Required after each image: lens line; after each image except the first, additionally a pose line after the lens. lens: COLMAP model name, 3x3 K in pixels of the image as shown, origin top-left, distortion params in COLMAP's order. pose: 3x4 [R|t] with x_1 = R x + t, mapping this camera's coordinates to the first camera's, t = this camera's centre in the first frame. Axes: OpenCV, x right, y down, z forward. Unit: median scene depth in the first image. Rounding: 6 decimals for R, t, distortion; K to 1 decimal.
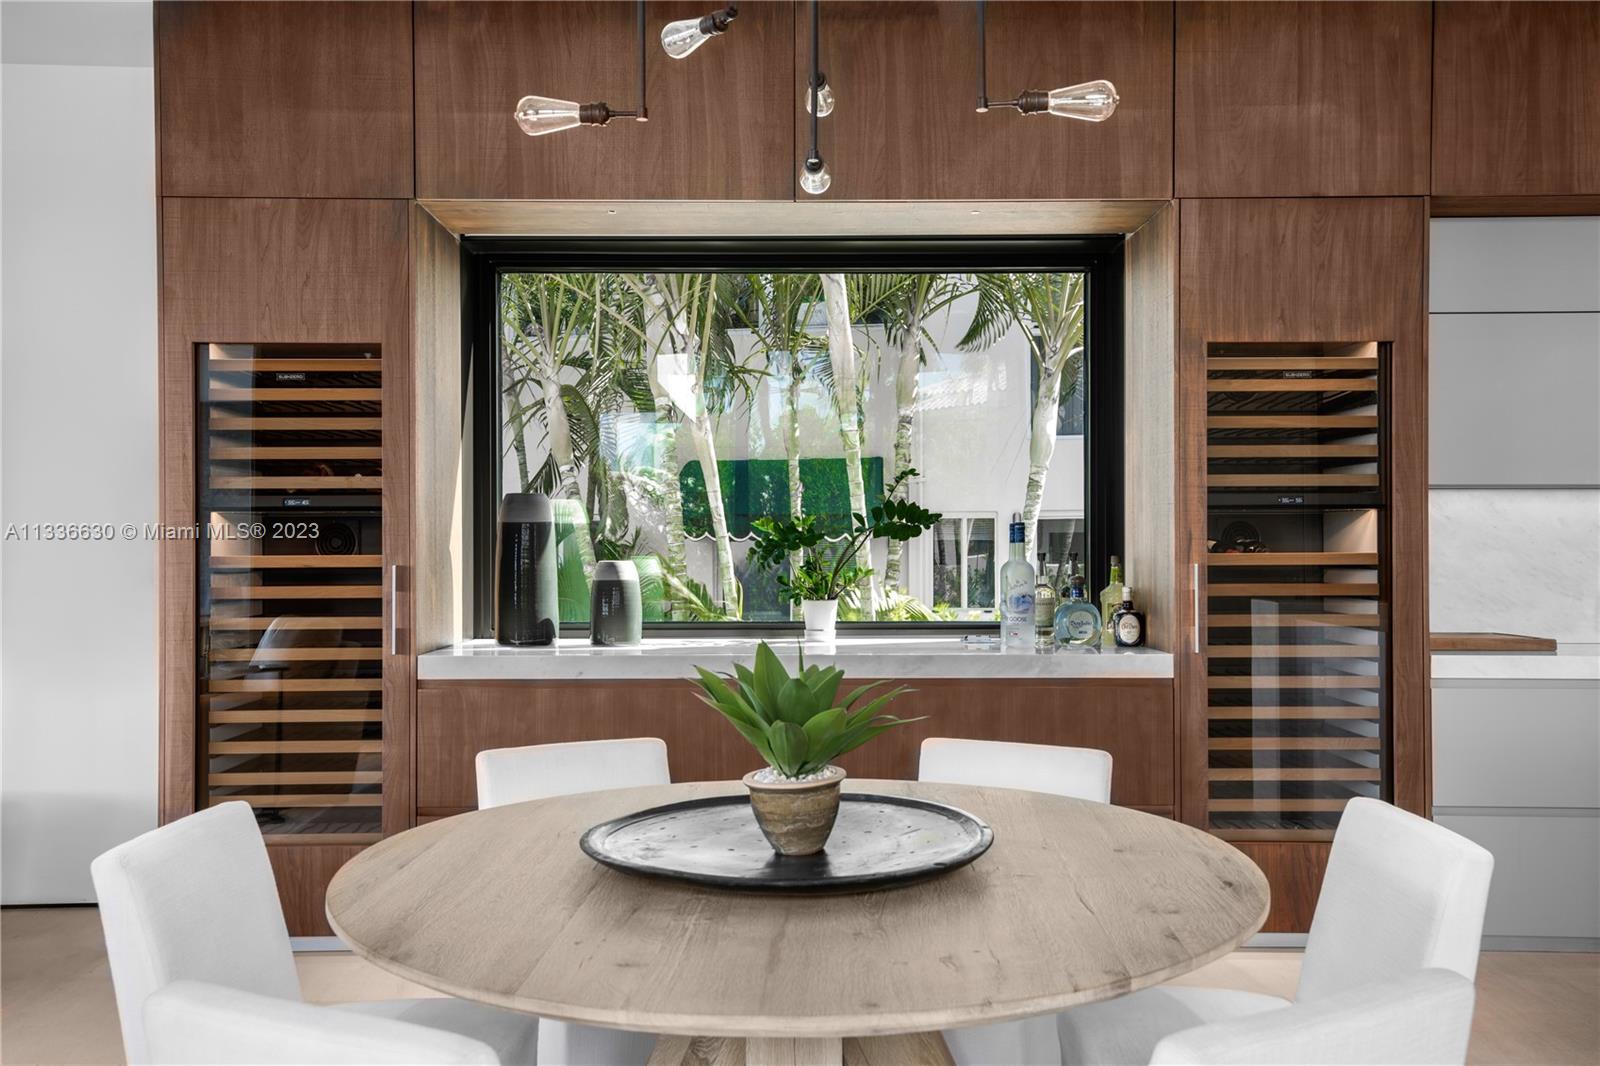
lens RADIAL K [[1412.0, 0, 800.9], [0, 1412.0, 538.4], [0, 0, 1]] dist [0.067392, -0.011253]
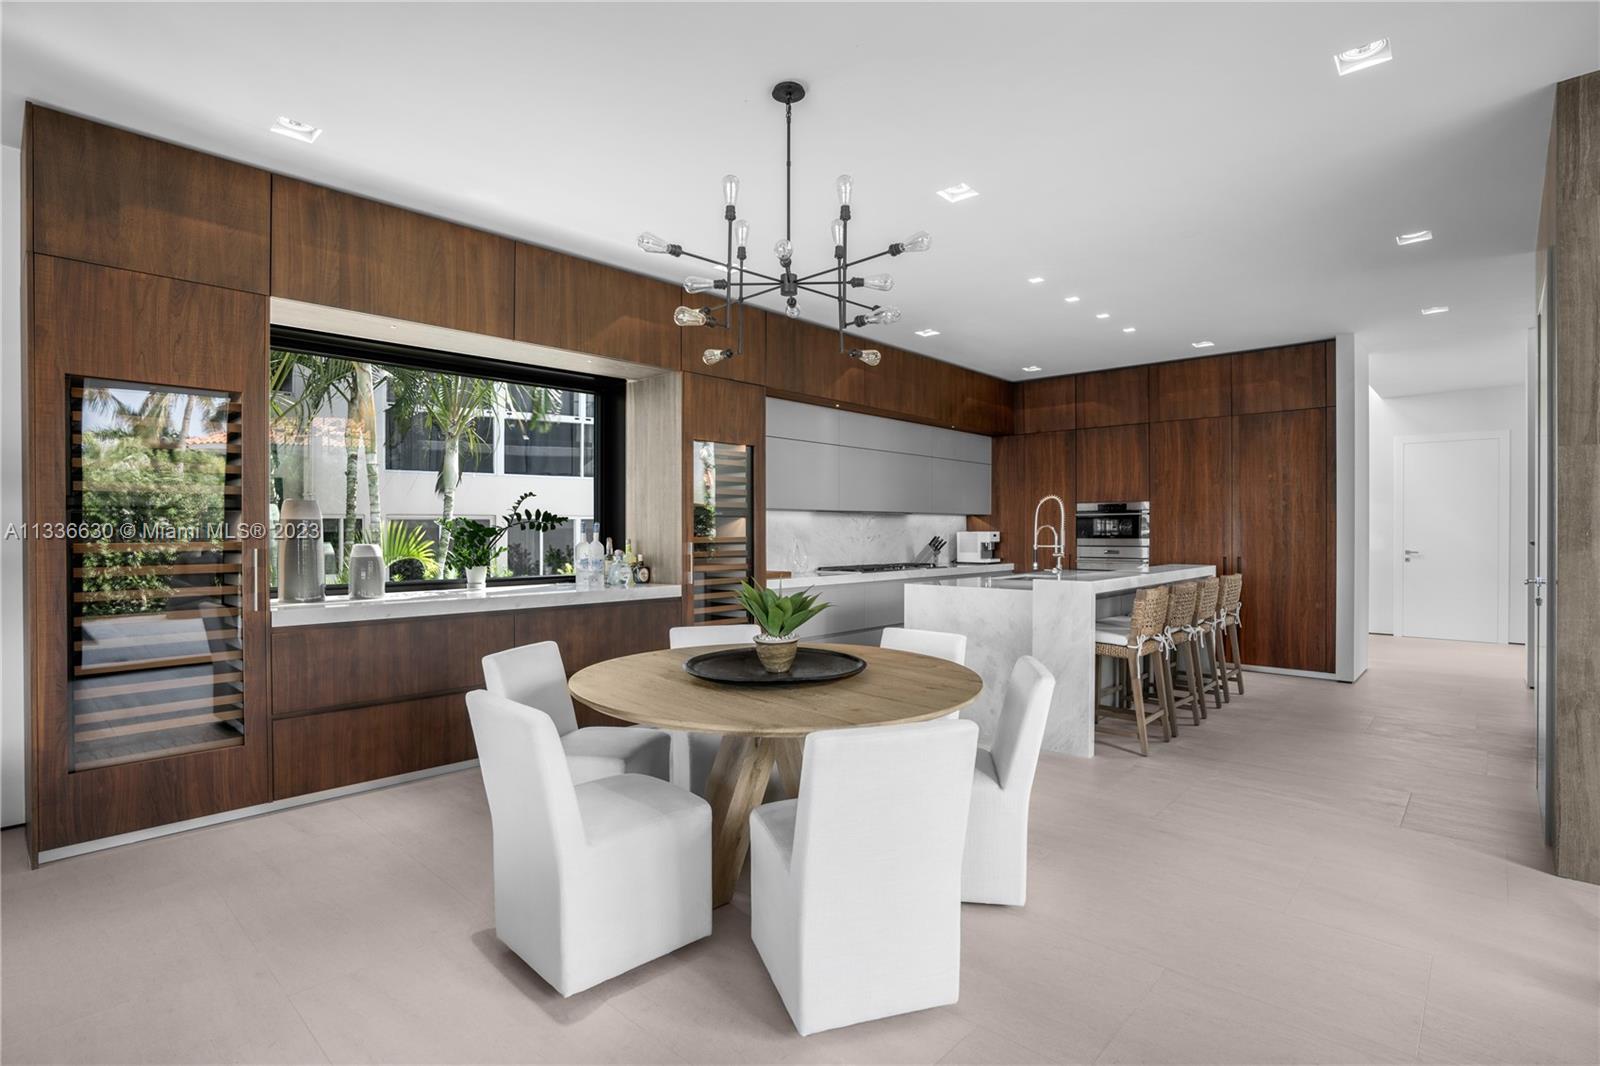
lens RADIAL K [[760.7, 0, 801.4], [0, 760.7, 524.4], [0, 0, 1]] dist [0.003476, 0.002104]
pose [[0.712869, 0.006453, 0.701267, -0.428587], [0.000557, 0.999952, -0.009768, 0.002552], [-0.701297, 0.007354, 0.712831, 0.066760]]
